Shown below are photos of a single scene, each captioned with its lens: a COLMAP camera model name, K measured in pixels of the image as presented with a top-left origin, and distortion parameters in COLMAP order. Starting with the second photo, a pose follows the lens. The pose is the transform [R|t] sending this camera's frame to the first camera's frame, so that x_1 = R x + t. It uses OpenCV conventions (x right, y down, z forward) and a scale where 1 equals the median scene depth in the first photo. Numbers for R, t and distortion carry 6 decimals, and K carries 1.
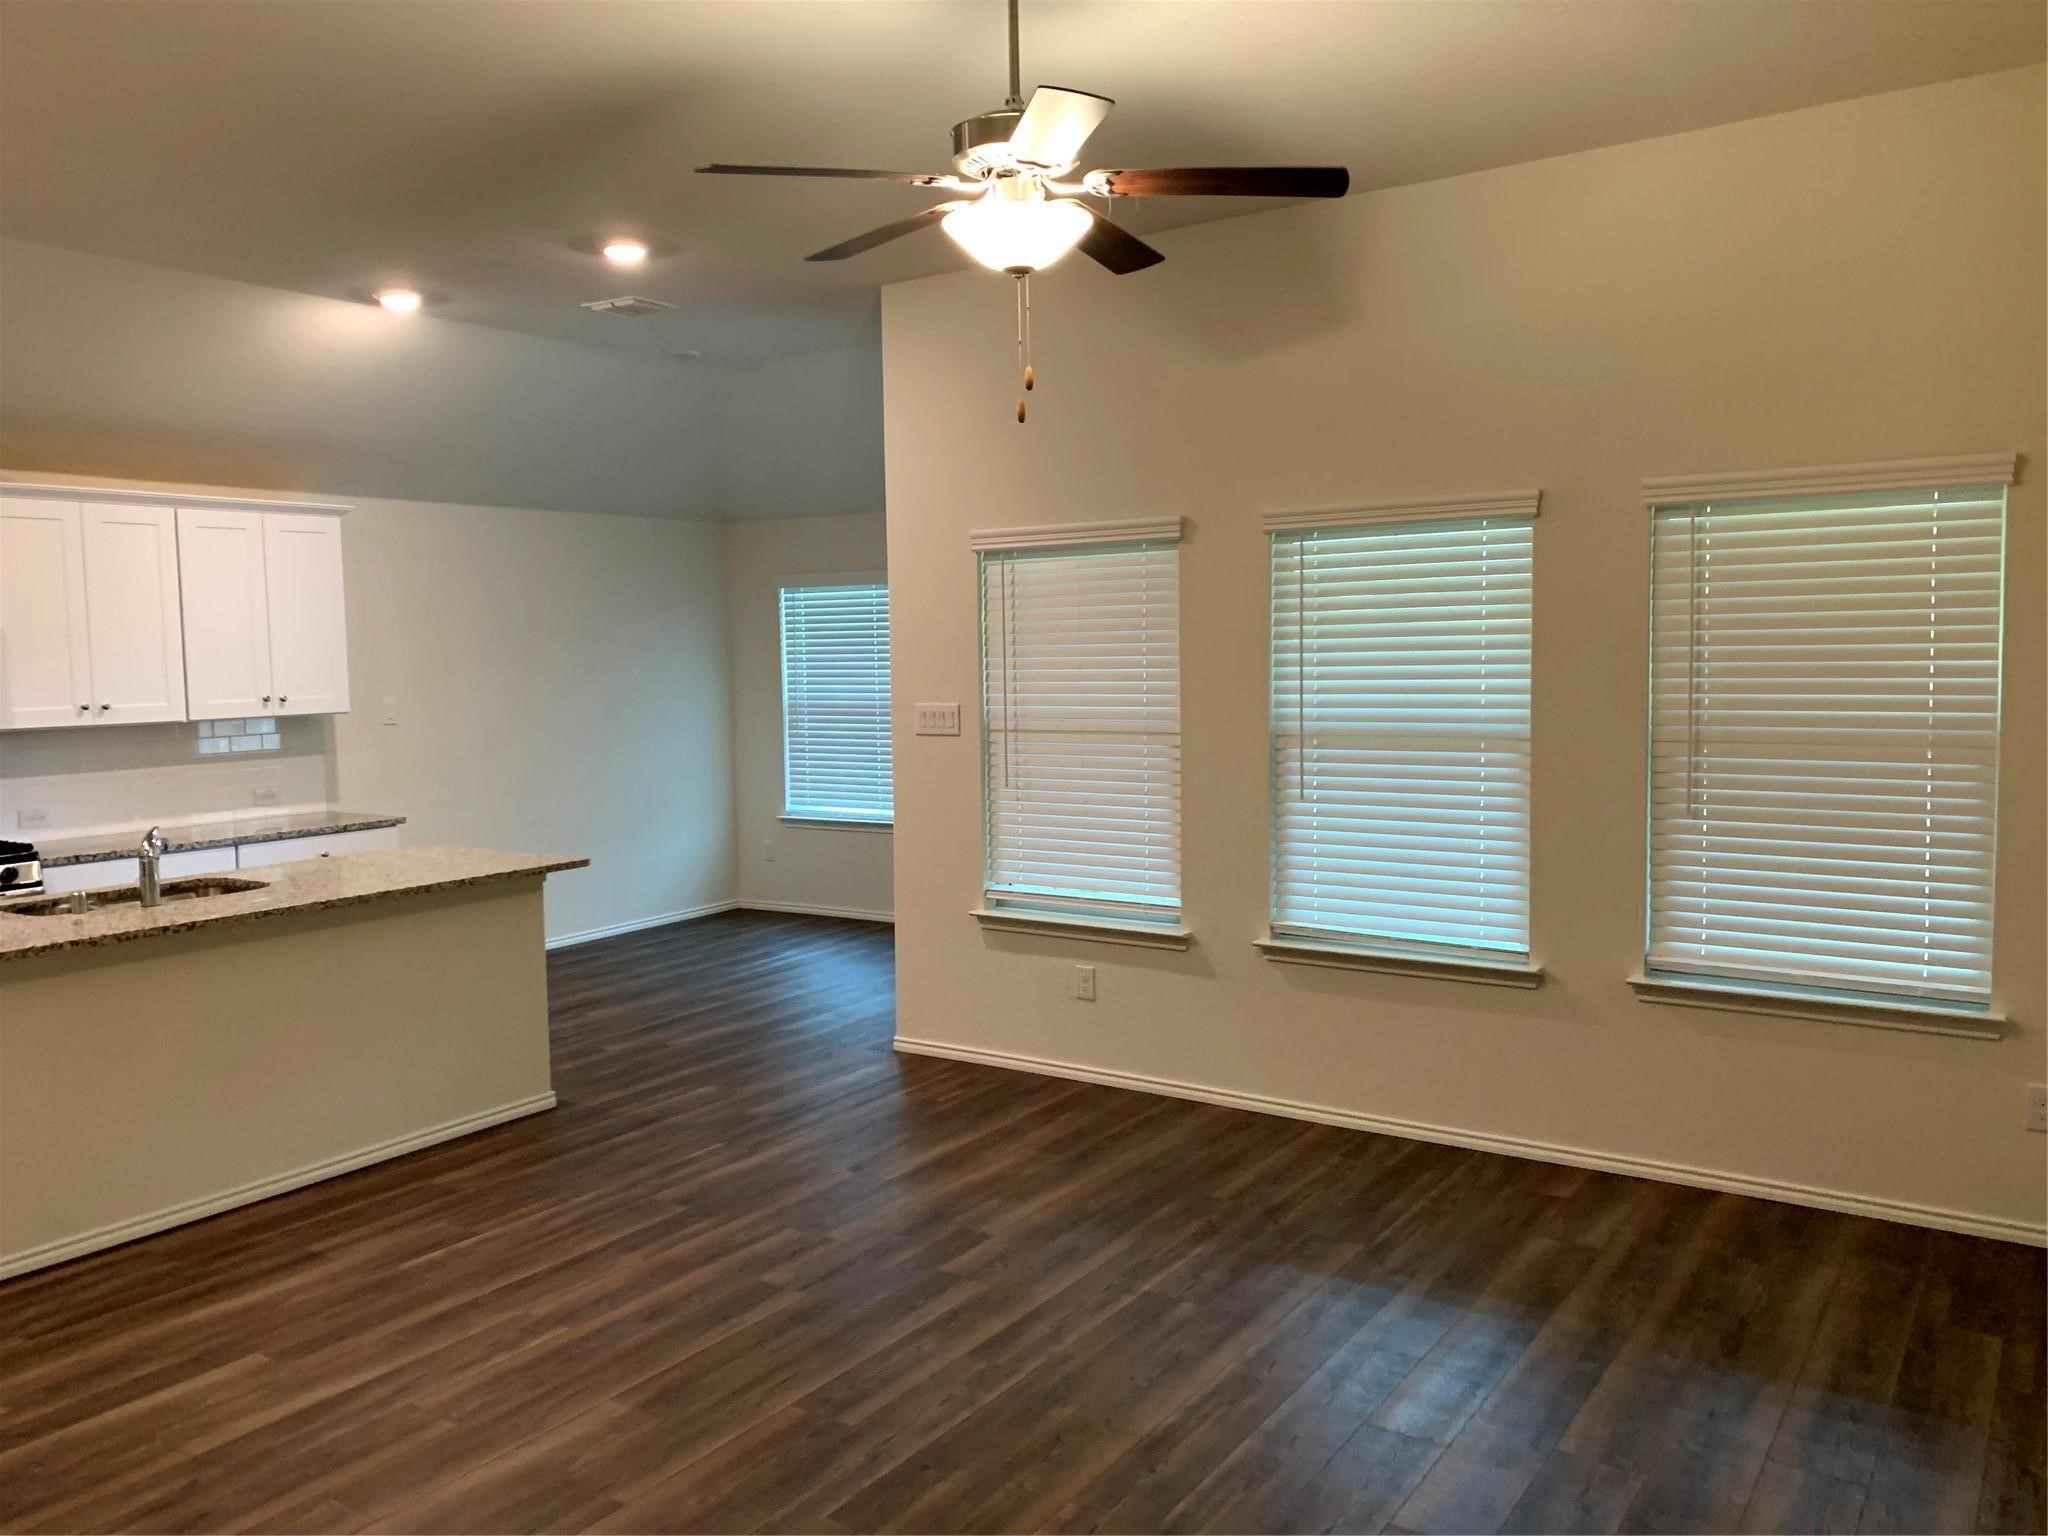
lens RADIAL K [[1560.7, 0, 1004.7], [0, 1560.7, 772.3], [0, 0, 1]] dist [0.013981, 0.000918]
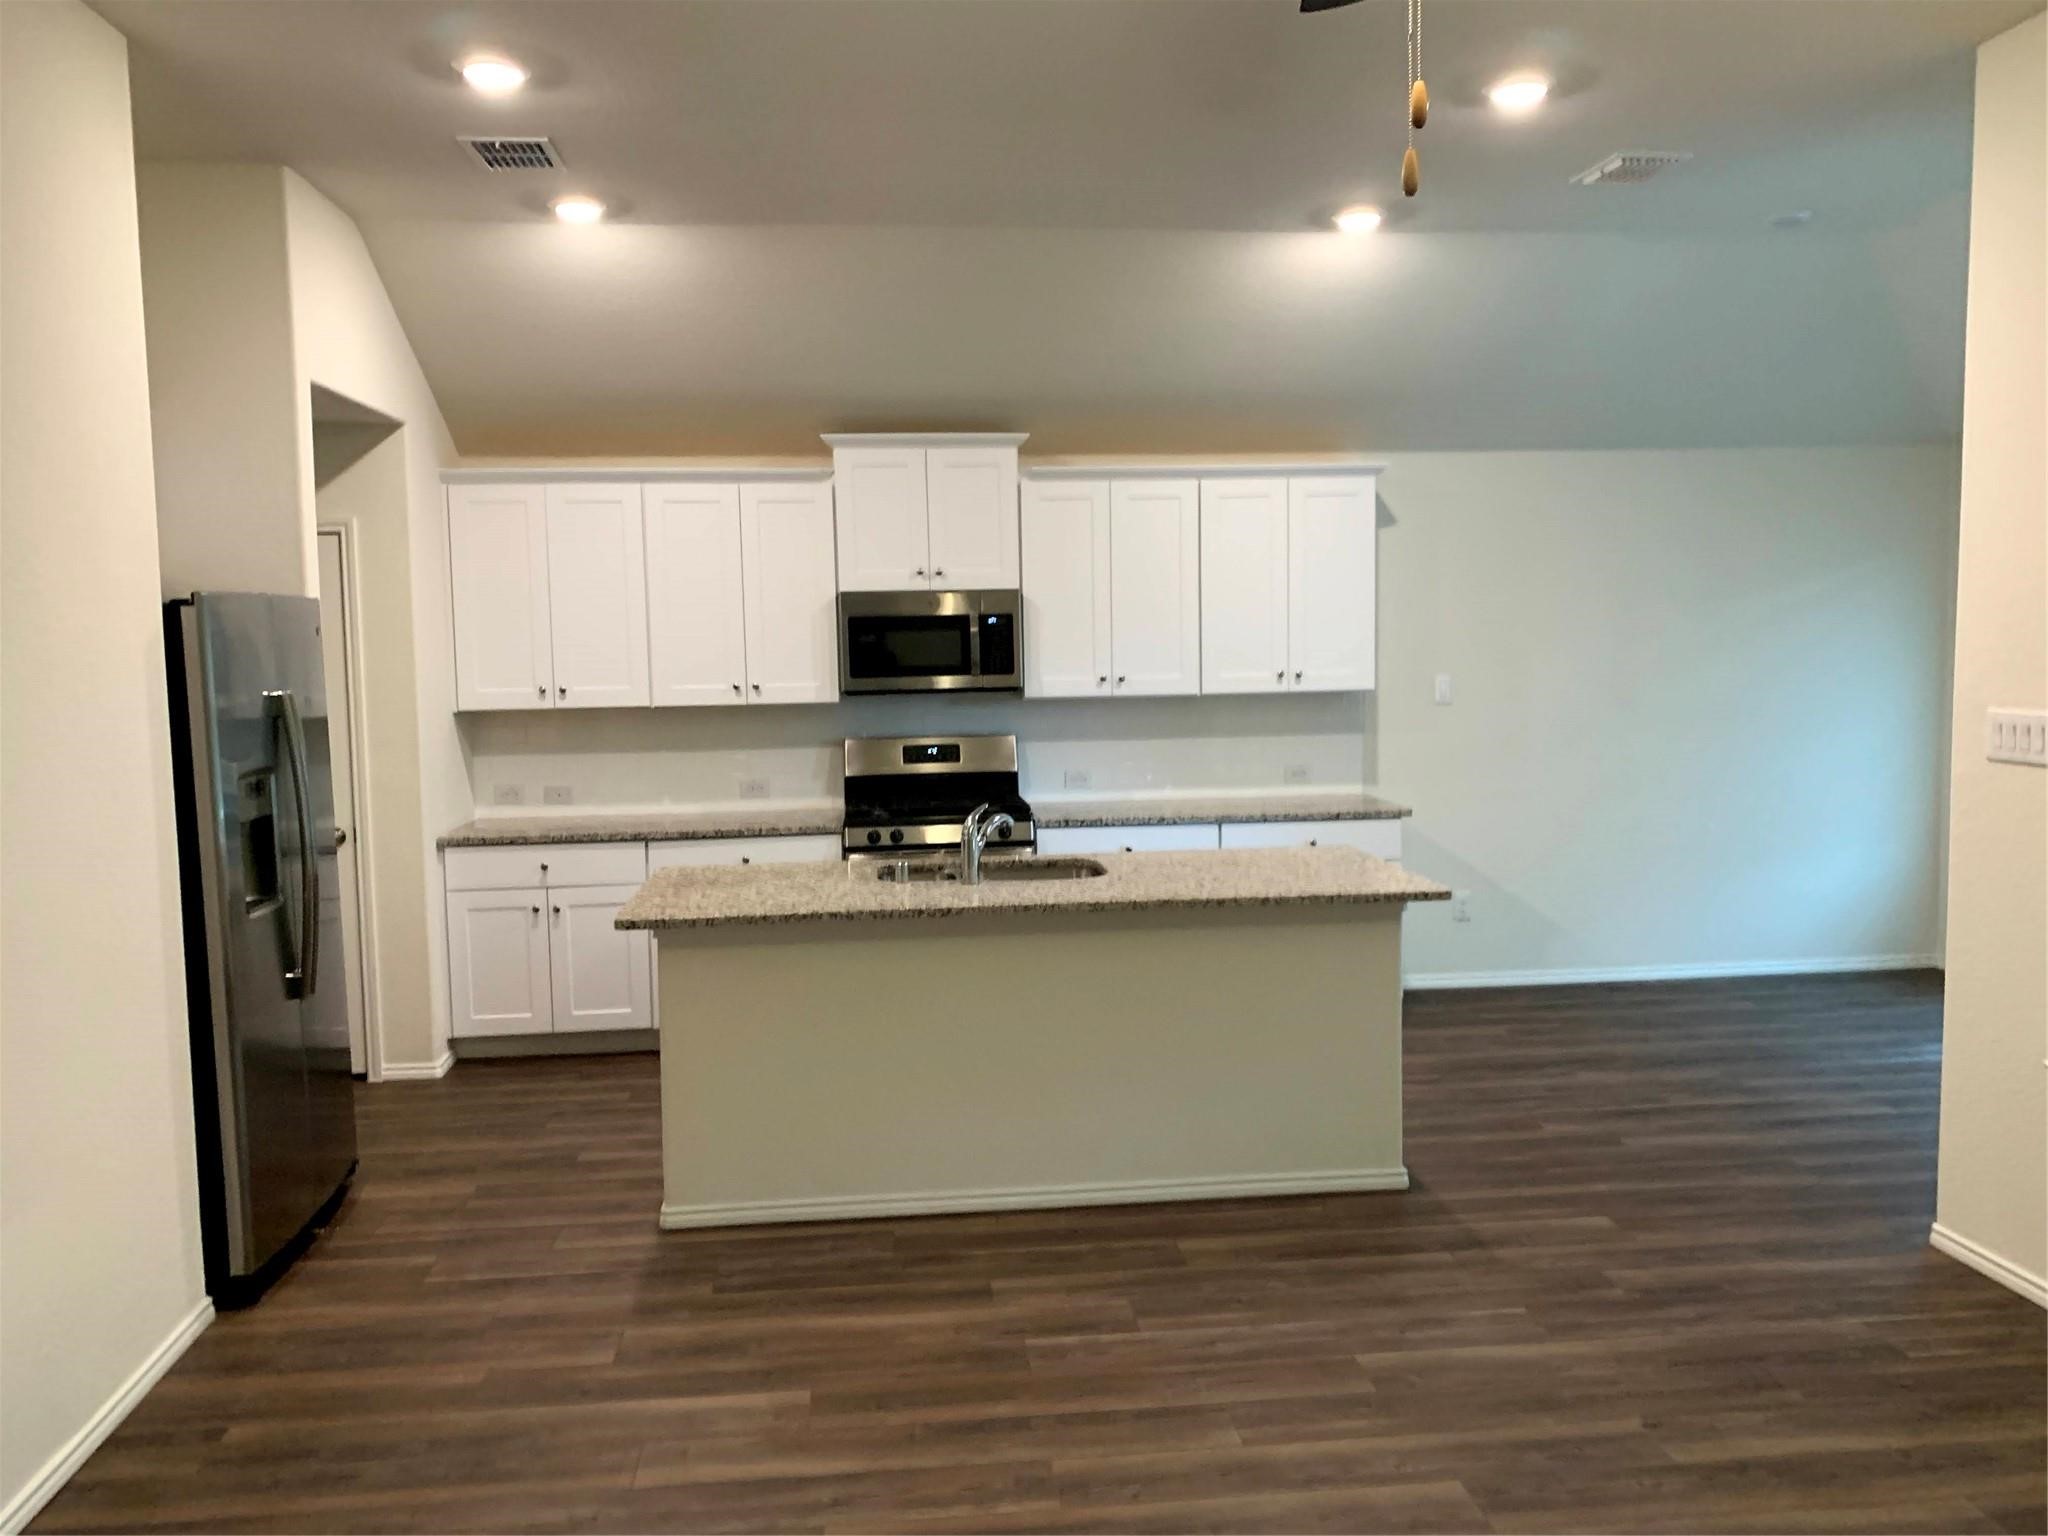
lens RADIAL K [[1567.3, 0, 1024.6], [0, 1567.3, 735.4], [0, 0, 1]] dist [0.023145, -0.000574]
pose [[0.649941, 0.057013, -0.757843, 0.214074], [-0.056546, 0.998046, 0.026588, -0.035191], [0.757878, 0.025572, 0.651894, 0.354651]]
